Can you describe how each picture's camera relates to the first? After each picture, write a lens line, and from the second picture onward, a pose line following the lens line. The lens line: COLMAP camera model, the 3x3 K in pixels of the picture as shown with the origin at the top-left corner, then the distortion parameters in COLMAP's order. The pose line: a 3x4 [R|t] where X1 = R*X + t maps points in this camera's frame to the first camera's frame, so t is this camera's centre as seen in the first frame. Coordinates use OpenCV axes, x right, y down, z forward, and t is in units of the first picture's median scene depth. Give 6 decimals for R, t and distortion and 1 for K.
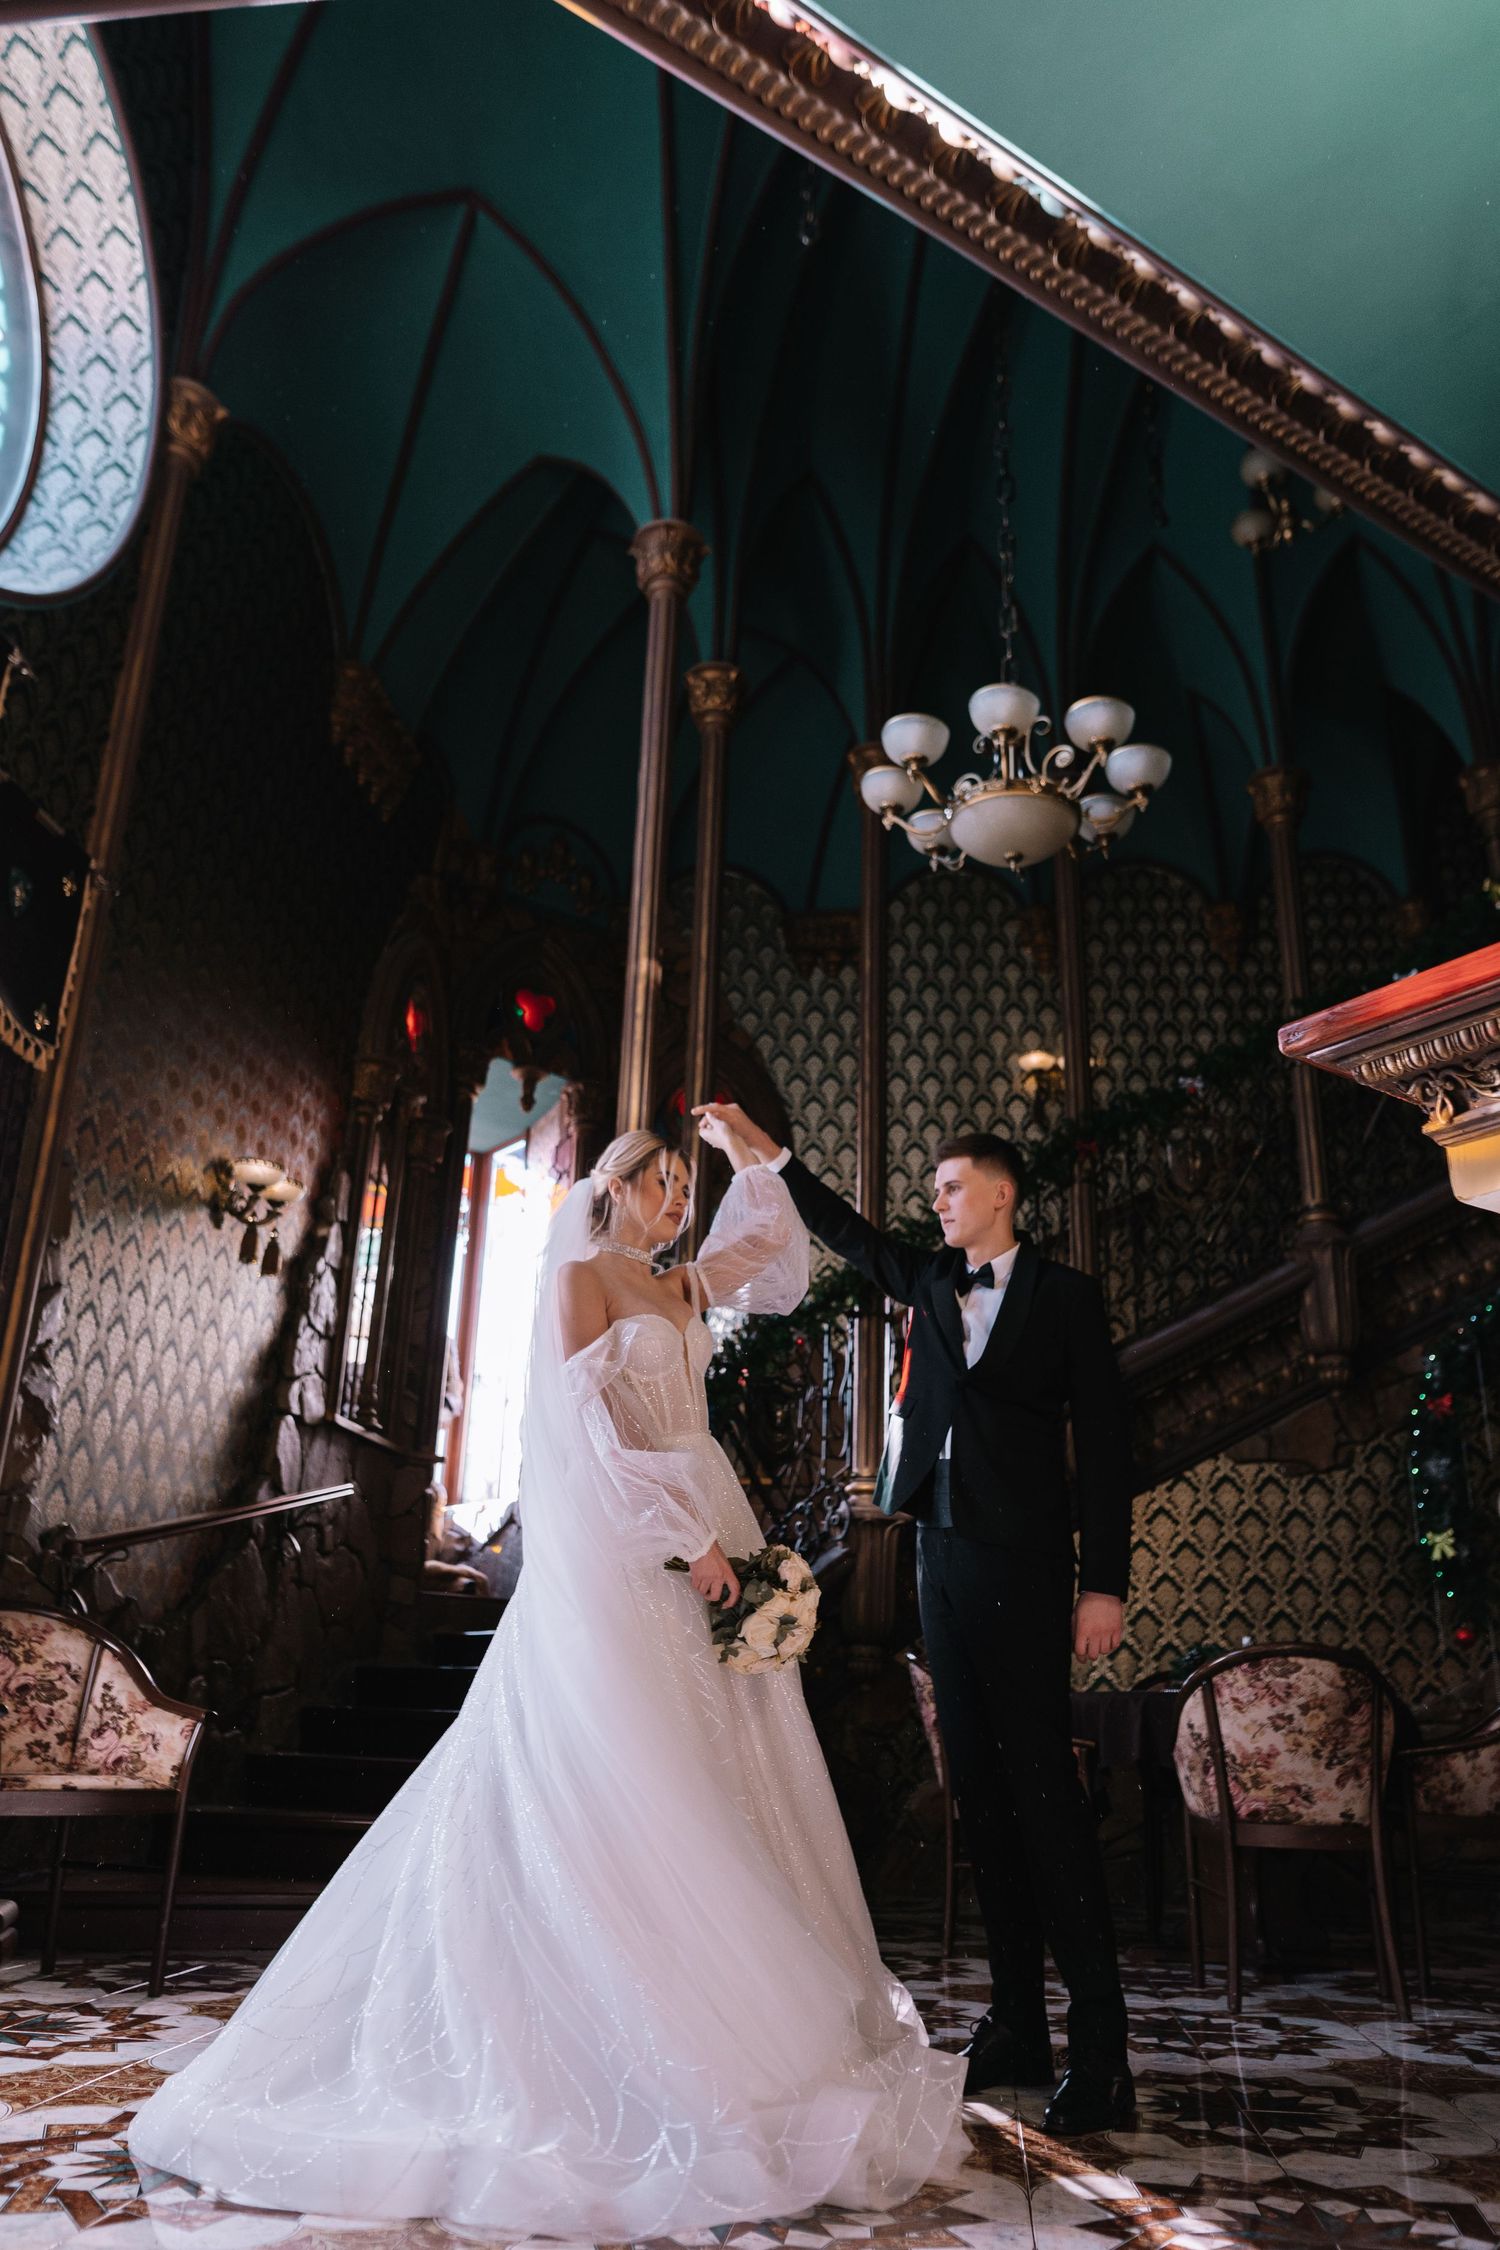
lens RADIAL K [[1623.2, 0, 750.0], [0, 1623.2, 1125.0], [0, 0, 1]] dist [0.002530, 0.002317]
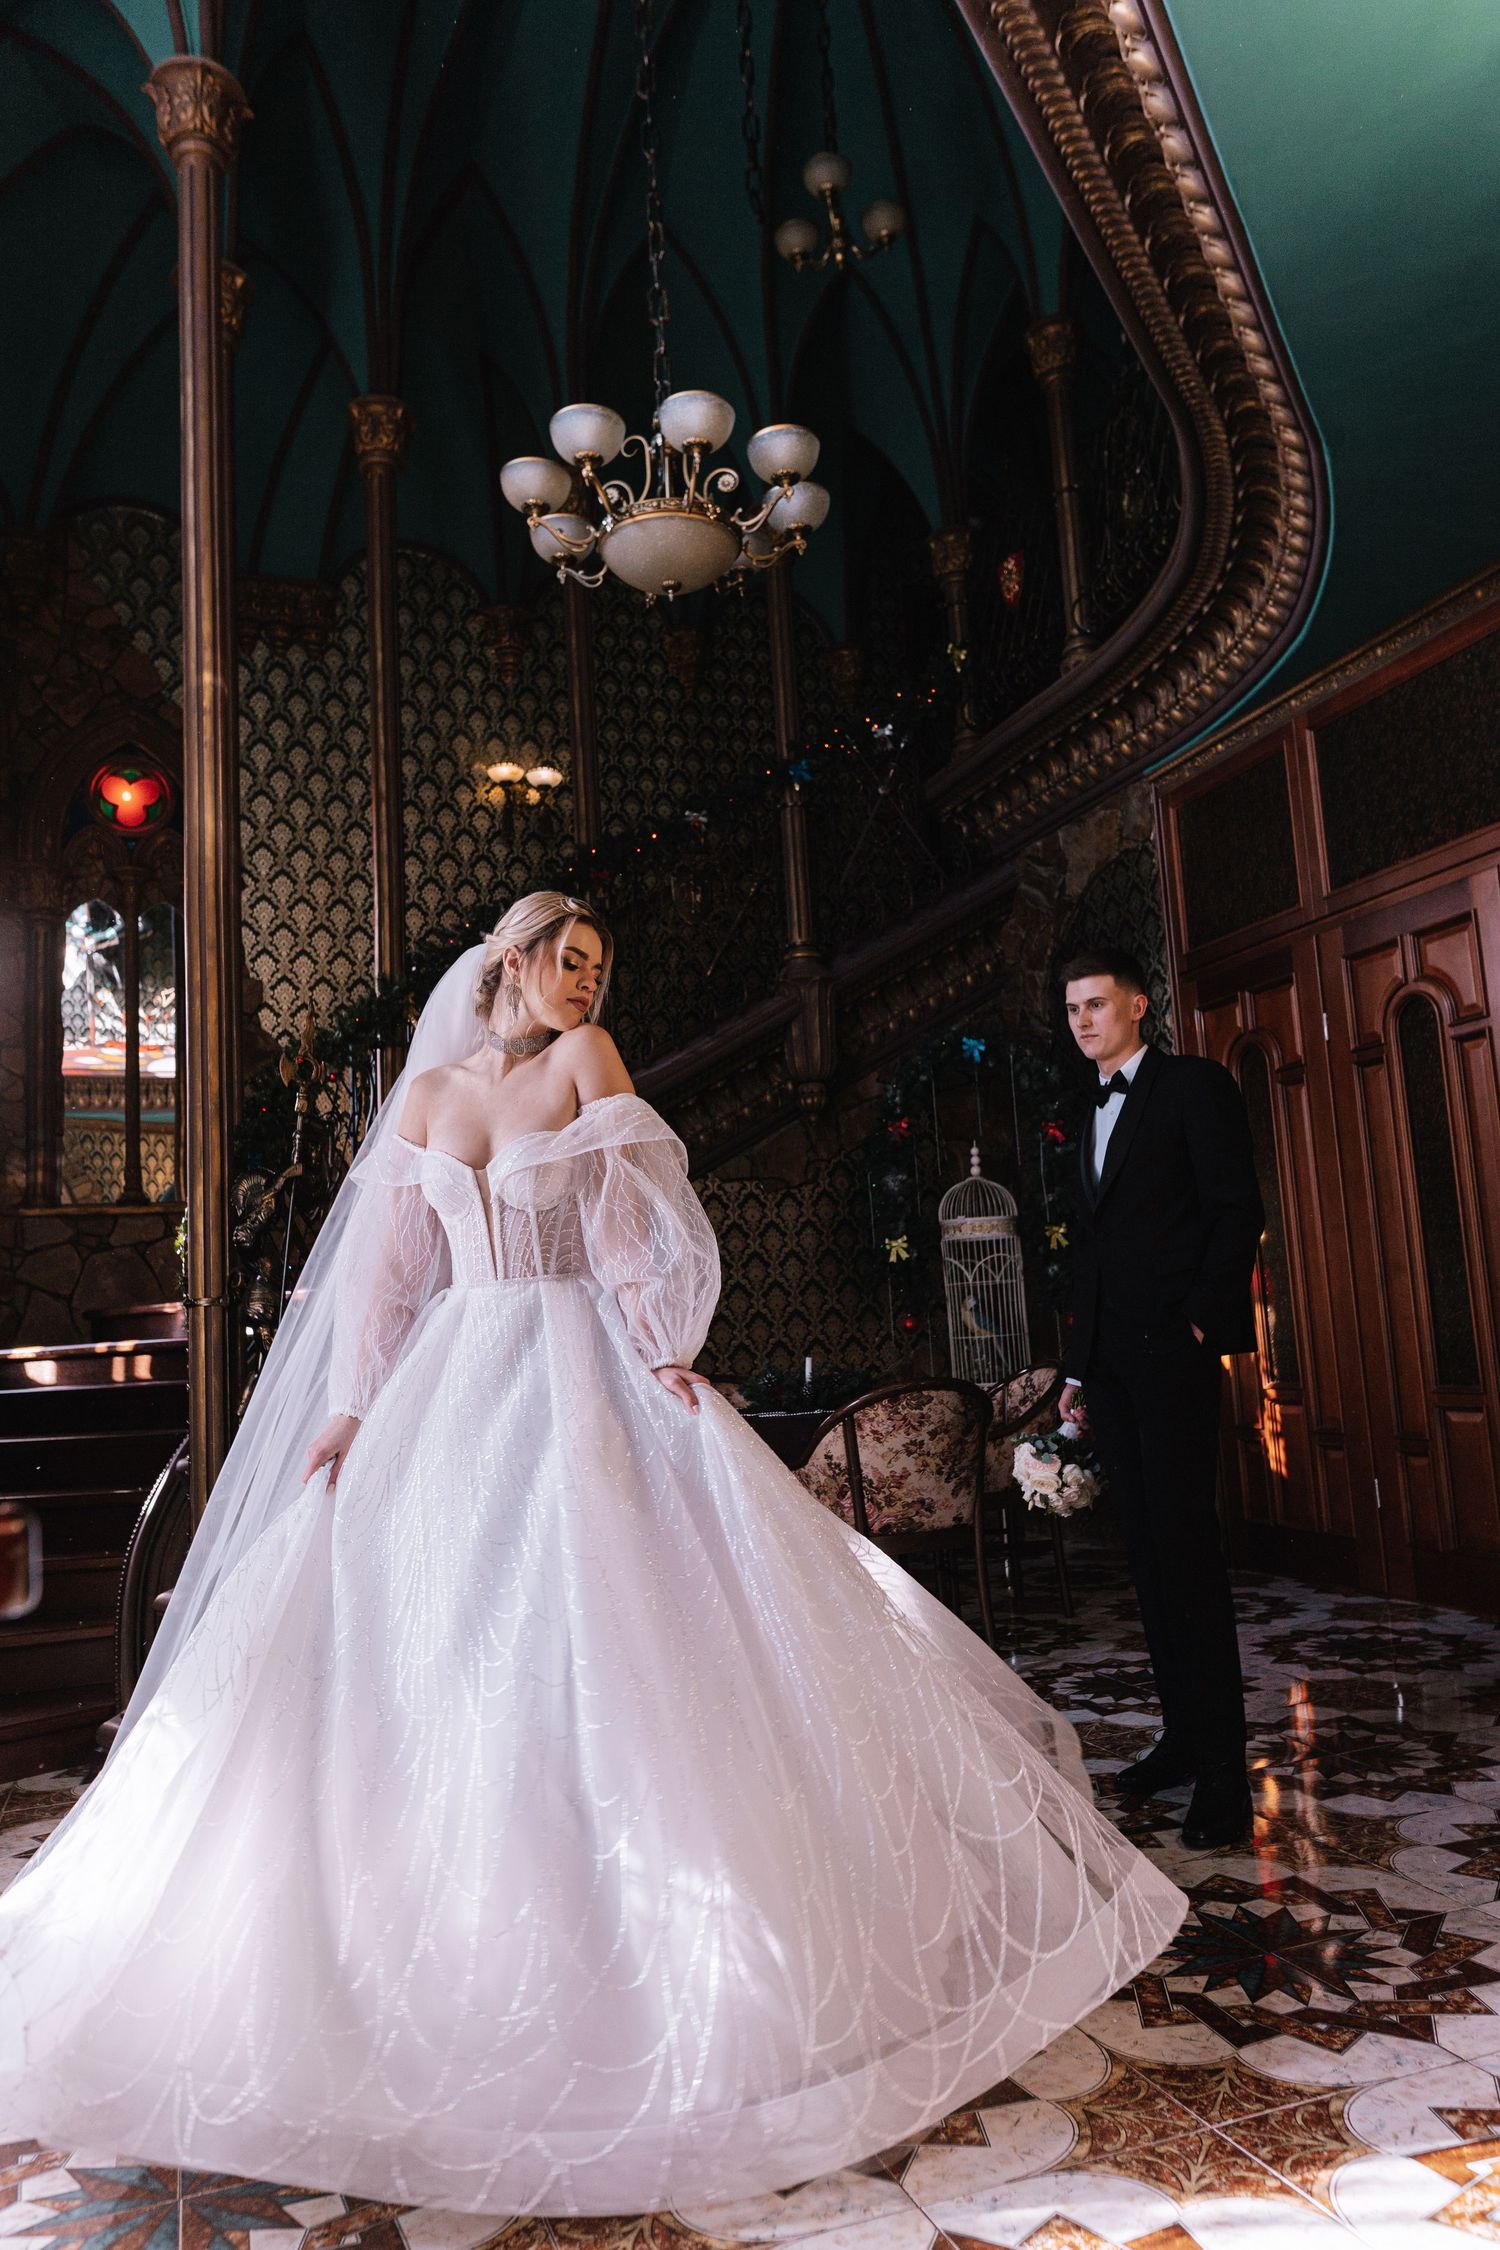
lens RADIAL K [[1553.6, 0, 748.8], [0, 1553.6, 1124.5], [0, 0, 1]] dist [0.003060, 0.000590]
pose [[0.889266, -0.019886, 0.456957, -0.167241], [-0.075548, 0.978946, 0.189623, -0.027638], [-0.451107, -0.203148, 0.869041, 0.112643]]
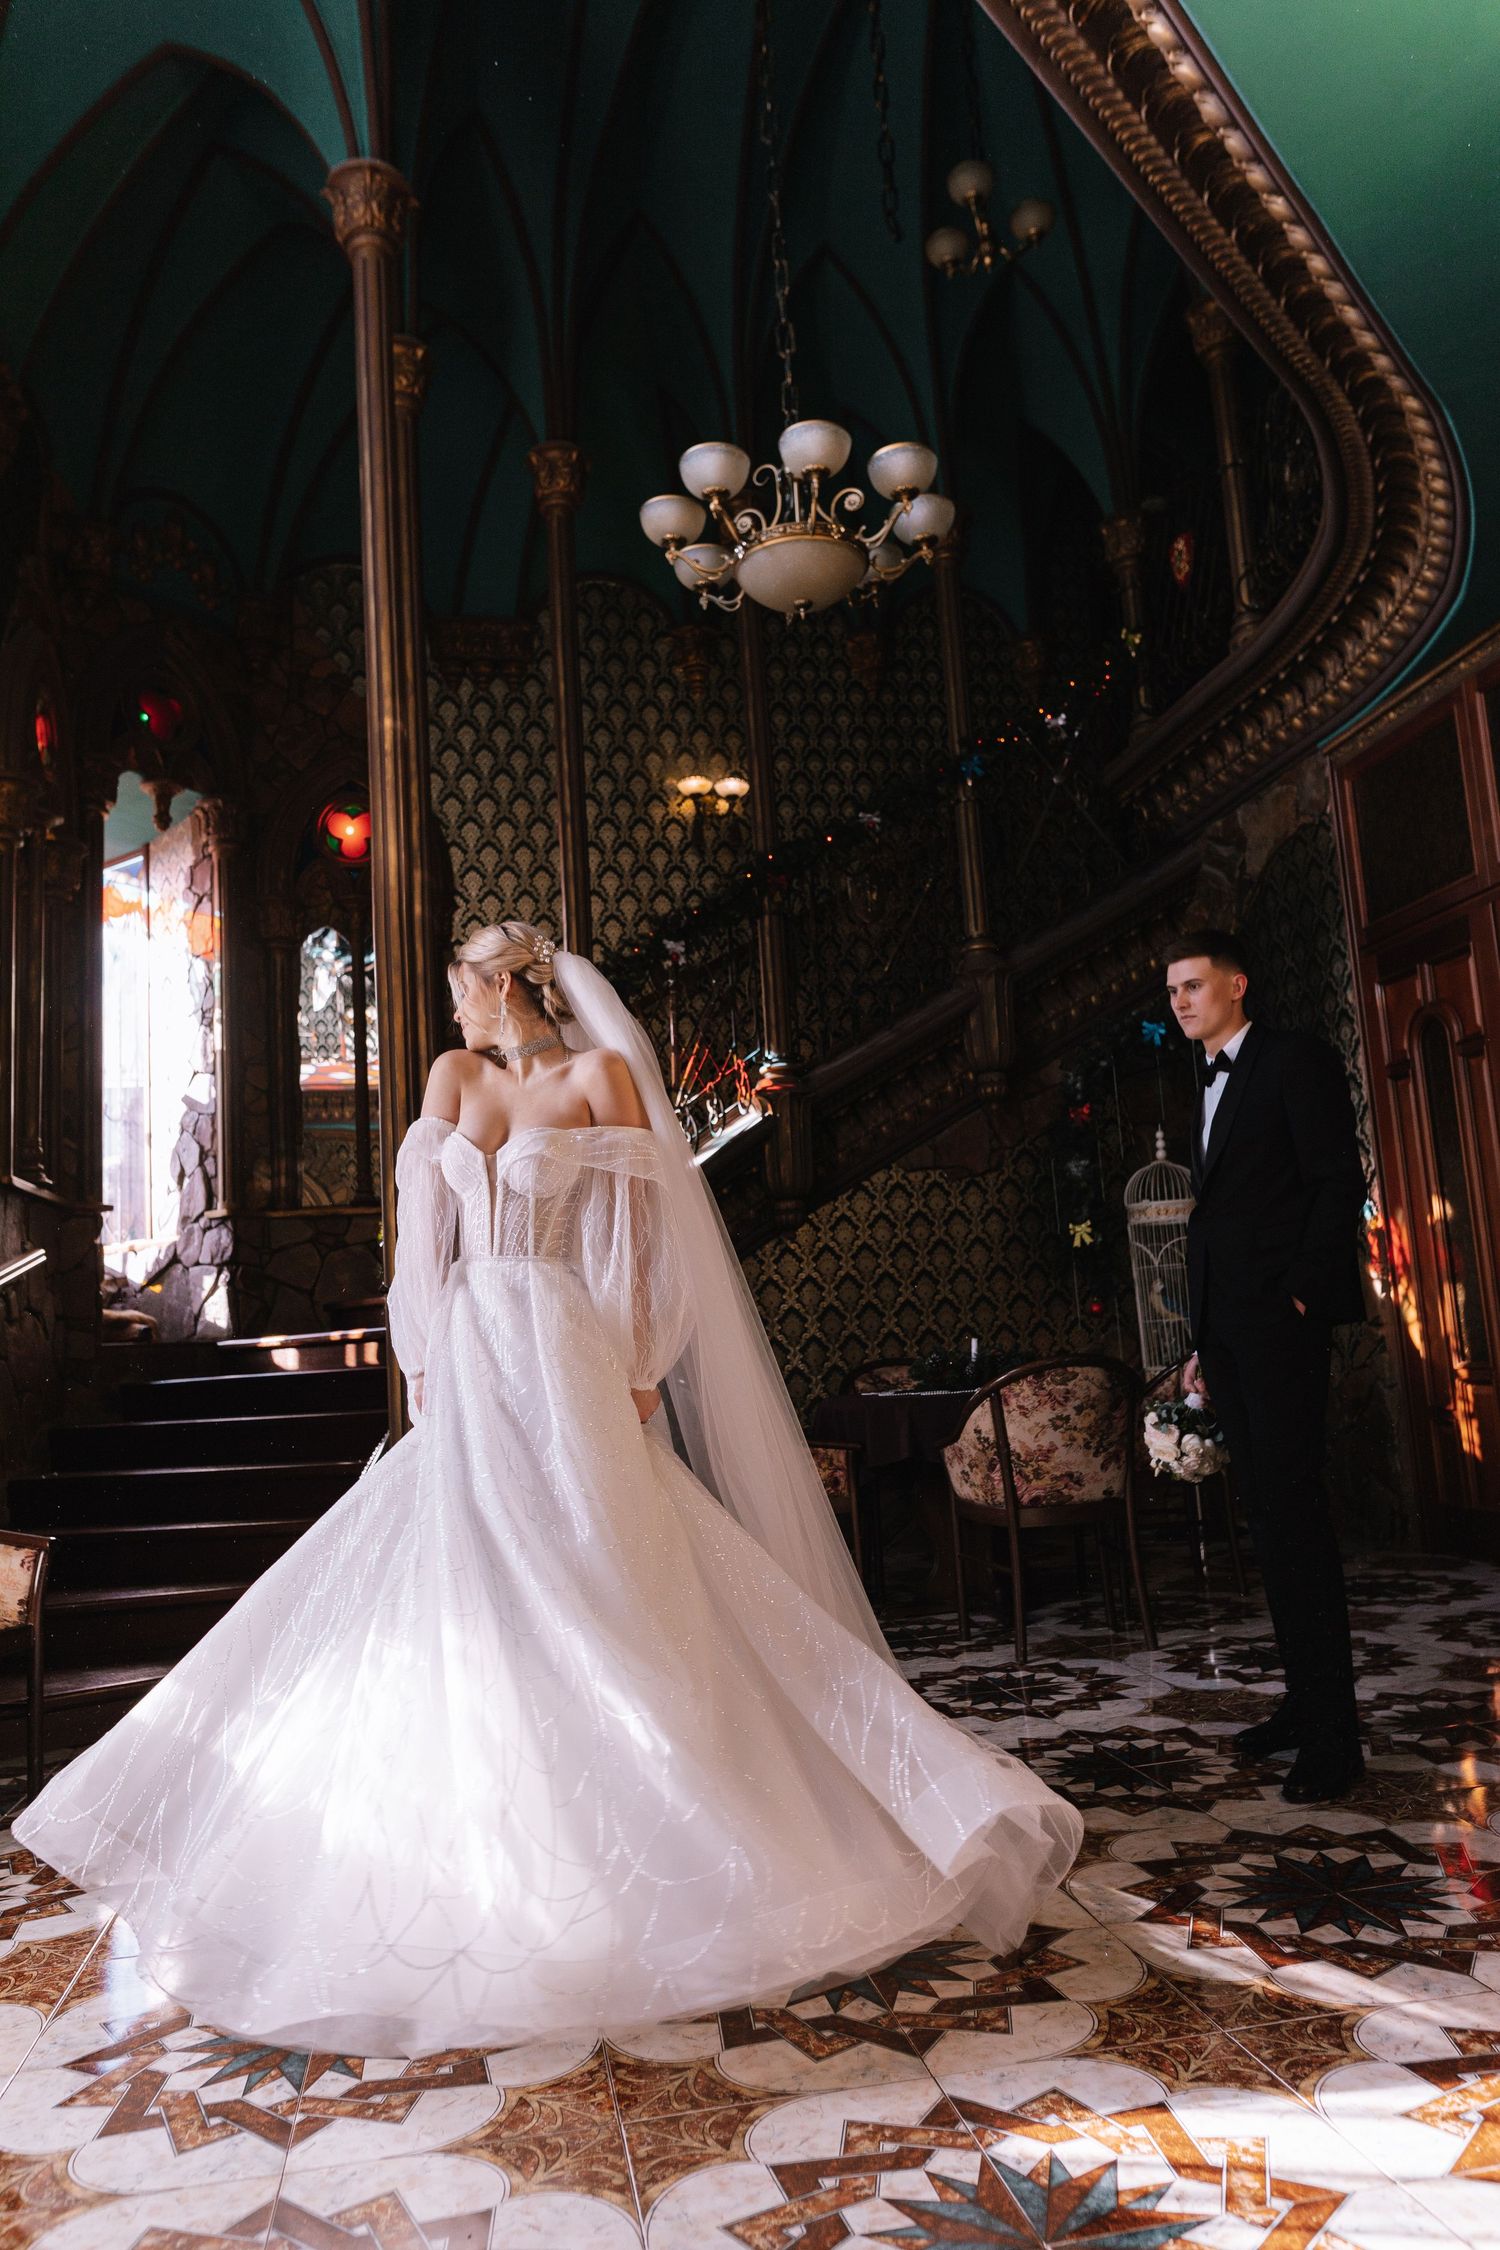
lens RADIAL K [[1553.6, 0, 748.8], [0, 1553.6, 1124.5], [0, 0, 1]] dist [0.003060, 0.000590]
pose [[0.950318, -0.047511, 0.307634, -0.136306], [-0.015348, 0.979930, 0.198752, -0.034149], [-0.310903, -0.193599, 0.930515, 0.059514]]
